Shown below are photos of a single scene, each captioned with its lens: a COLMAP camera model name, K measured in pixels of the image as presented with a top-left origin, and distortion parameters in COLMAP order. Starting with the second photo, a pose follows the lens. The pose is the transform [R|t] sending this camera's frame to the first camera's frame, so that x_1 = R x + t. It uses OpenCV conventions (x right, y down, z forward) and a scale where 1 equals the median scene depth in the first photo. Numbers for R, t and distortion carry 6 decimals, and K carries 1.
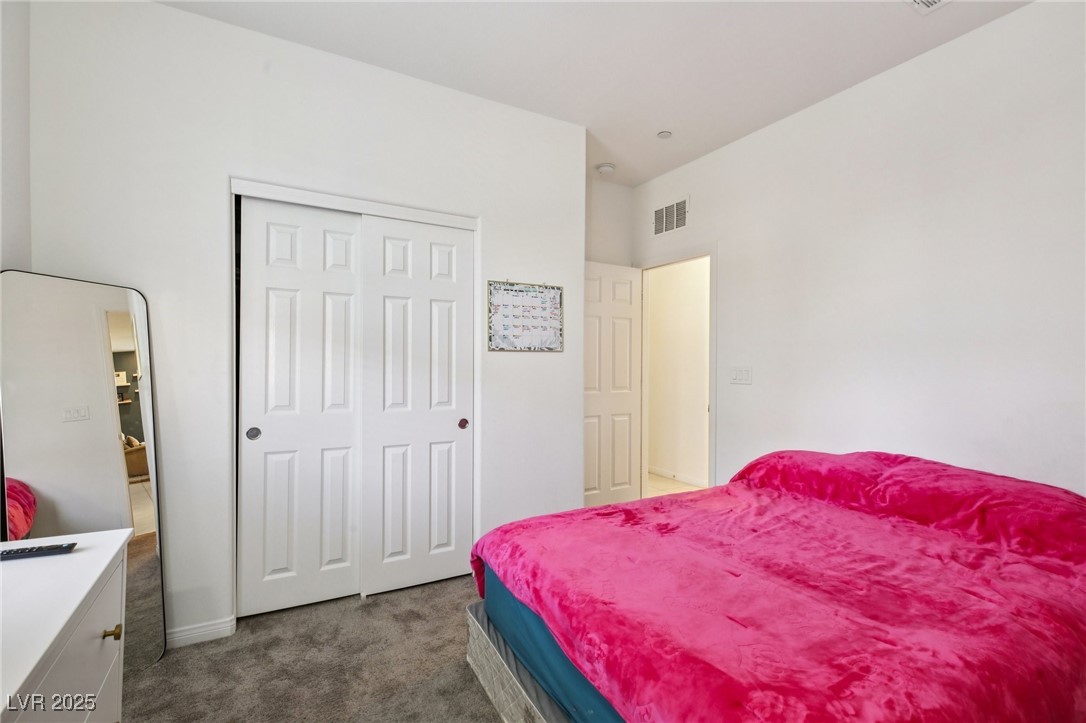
lens RADIAL K [[493.9, 0, 554.5], [0, 493.9, 365.1], [0, 0, 1]] dist [0.005308, -0.002961]
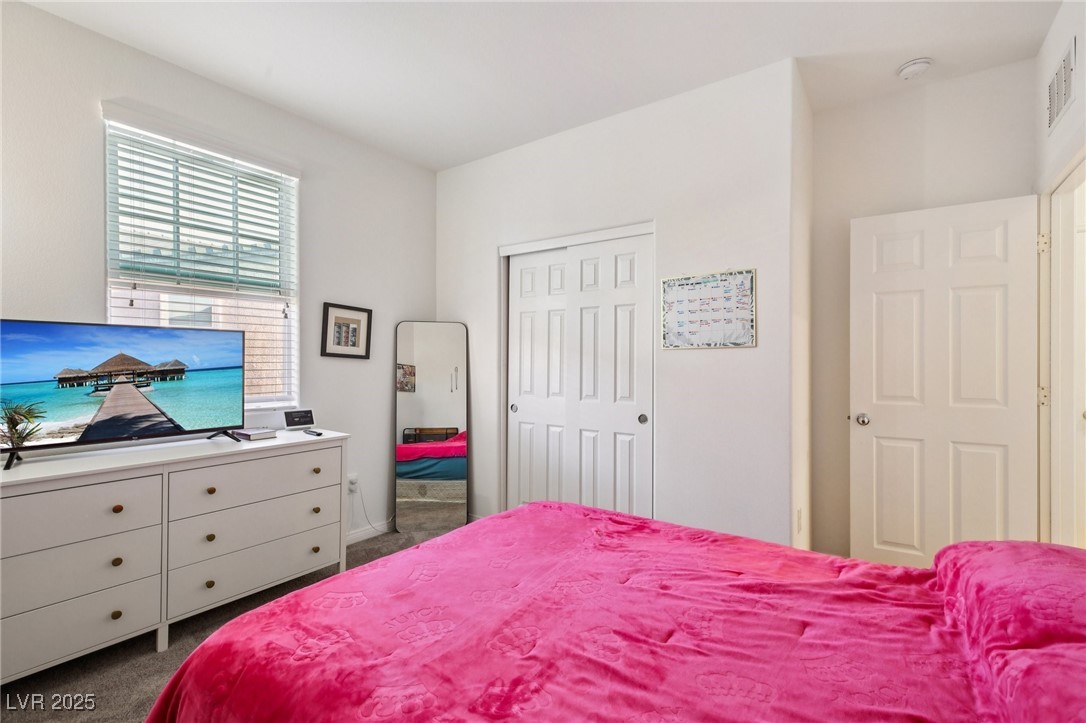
lens RADIAL K [[493.9, 0, 543.4], [0, 493.9, 359.7], [0, 0, 1]] dist [0.005308, -0.002961]
pose [[0.424623, -0.009544, -0.905320, 0.656049], [-0.000543, 0.999942, -0.010796, 0.003740], [0.905370, 0.005076, 0.424593, 0.347442]]
